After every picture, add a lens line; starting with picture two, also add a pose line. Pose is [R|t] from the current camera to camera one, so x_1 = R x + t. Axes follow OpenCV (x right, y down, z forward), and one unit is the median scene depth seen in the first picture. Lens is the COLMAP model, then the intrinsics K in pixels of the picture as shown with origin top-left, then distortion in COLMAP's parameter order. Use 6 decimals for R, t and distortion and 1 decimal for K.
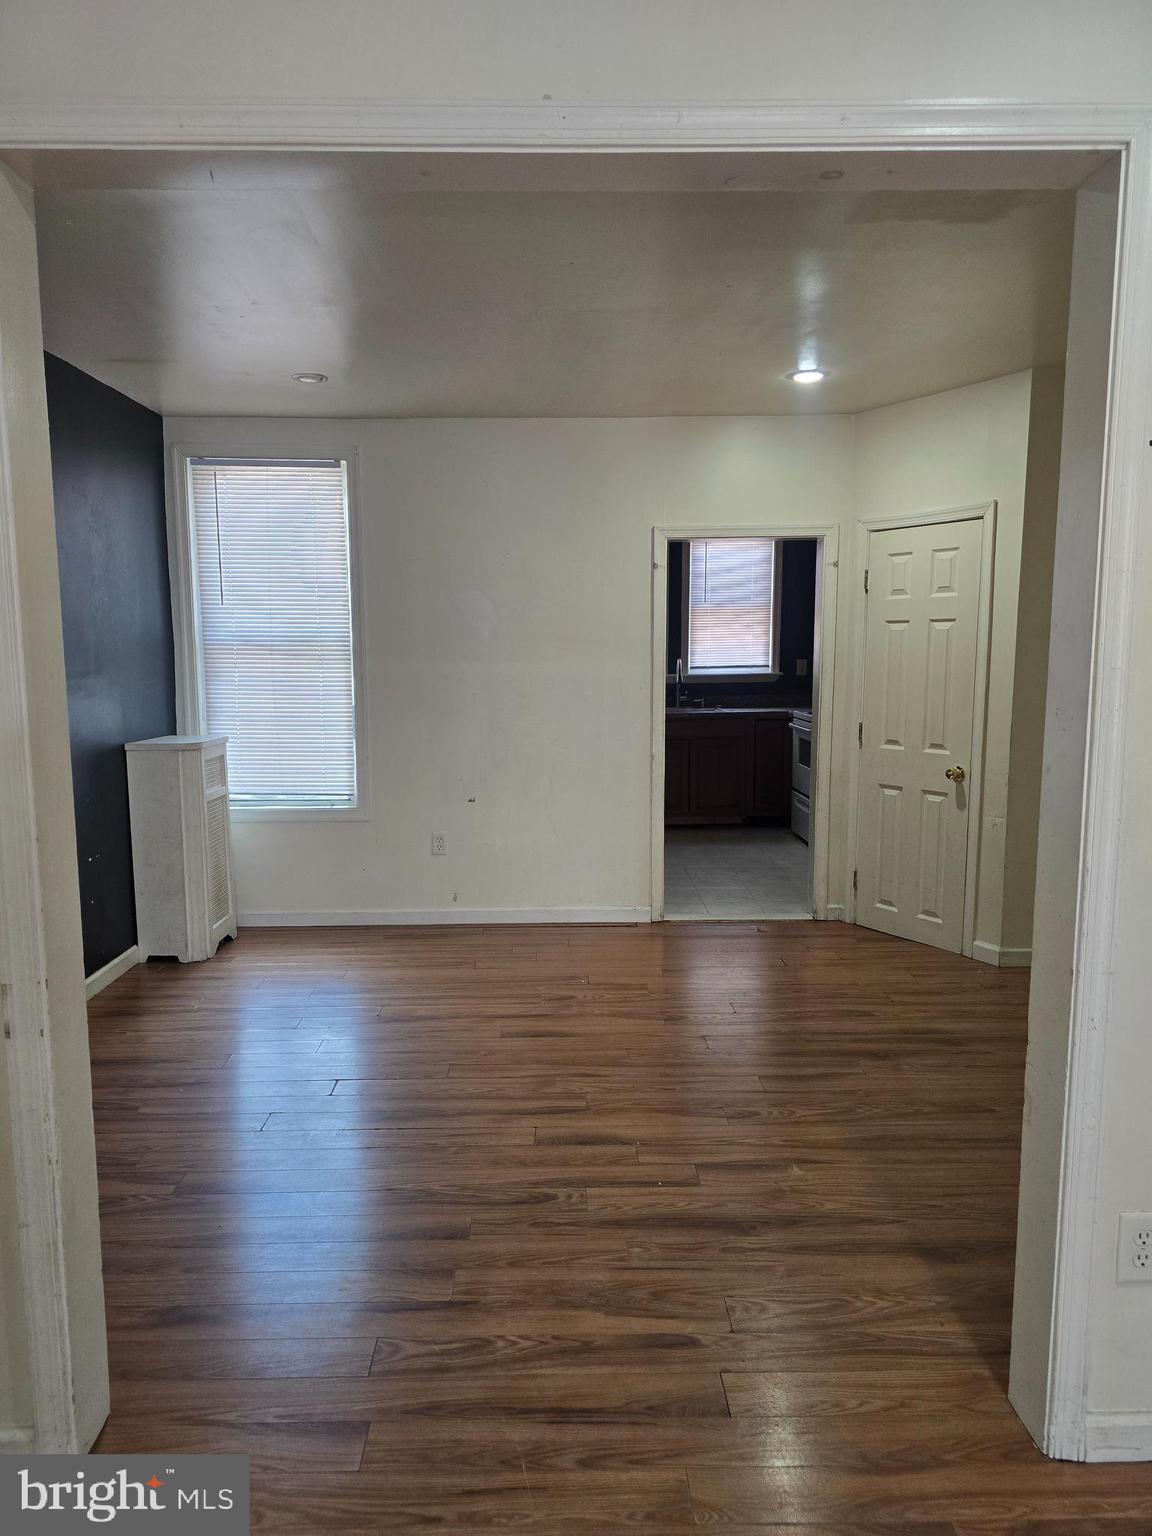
lens RADIAL K [[1019.7, 0, 577.5], [0, 1019.7, 769.4], [0, 0, 1]] dist [-0.043835, -0.016724]
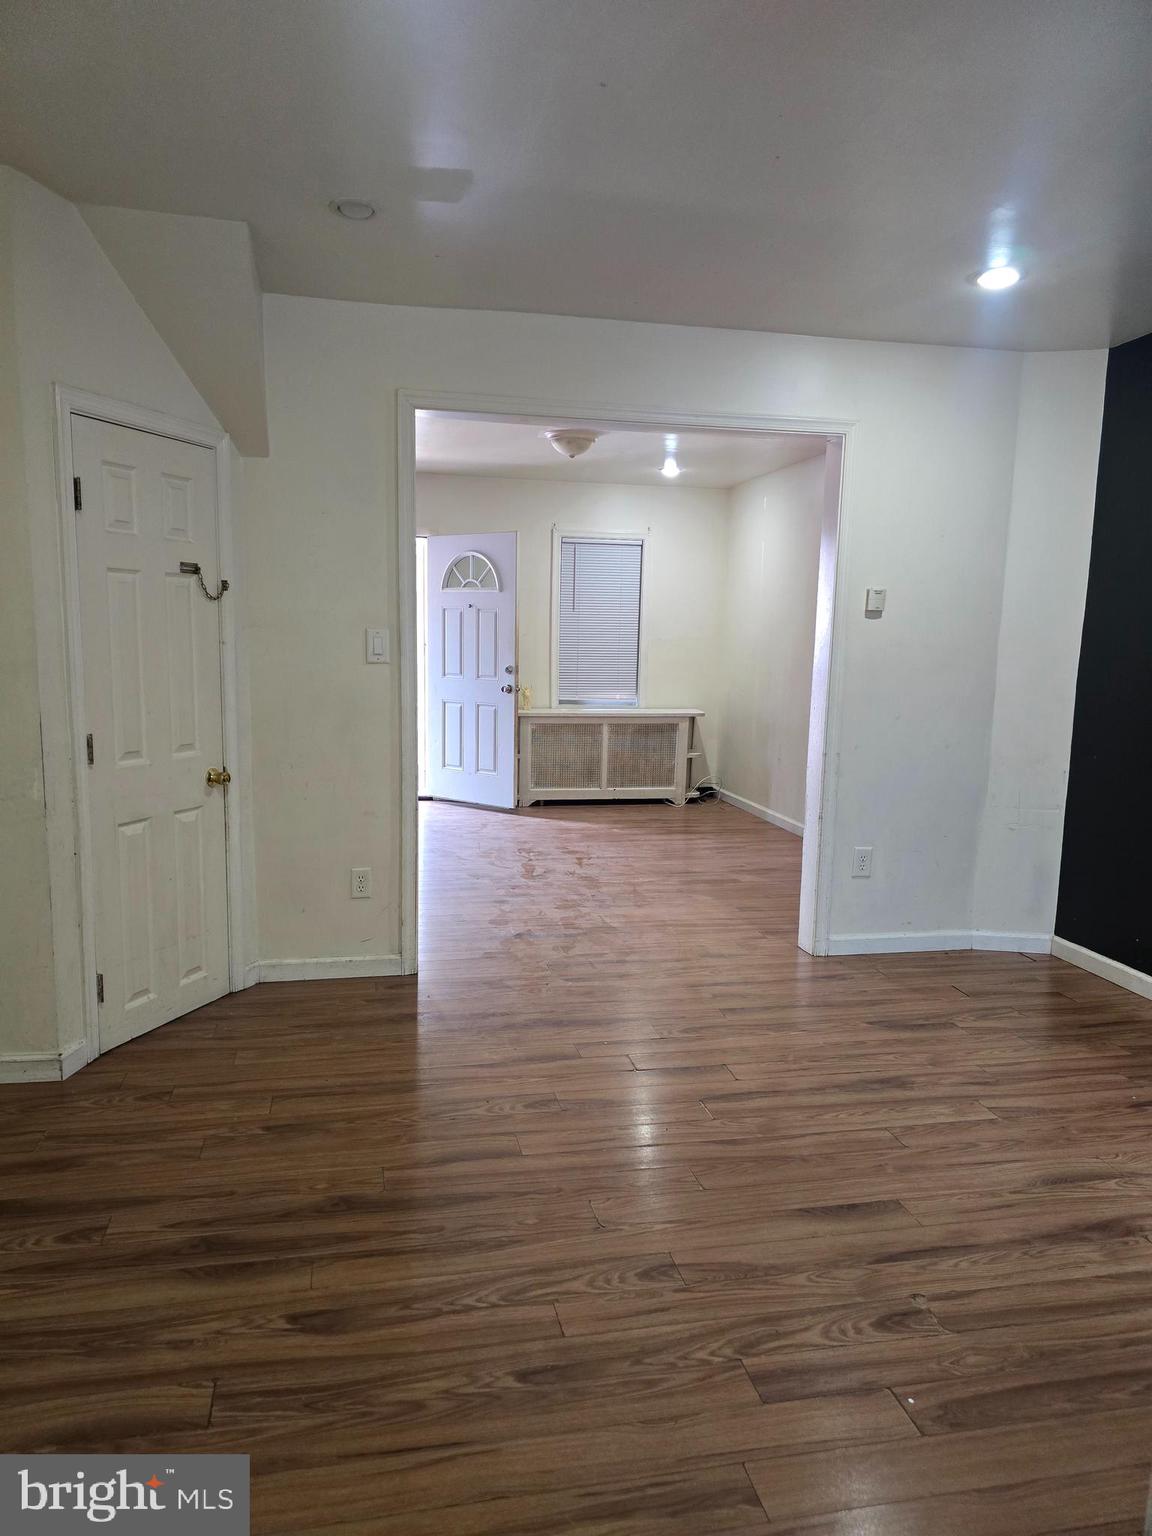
lens RADIAL K [[1019.7, 0, 571.1], [0, 1019.7, 770.4], [0, 0, 1]] dist [-0.043835, -0.016724]
pose [[-0.982758, 0.014996, -0.184285, 0.255245], [-0.031968, 0.967913, 0.249245, -0.171143], [0.182109, 0.250839, -0.950745, 1.525559]]
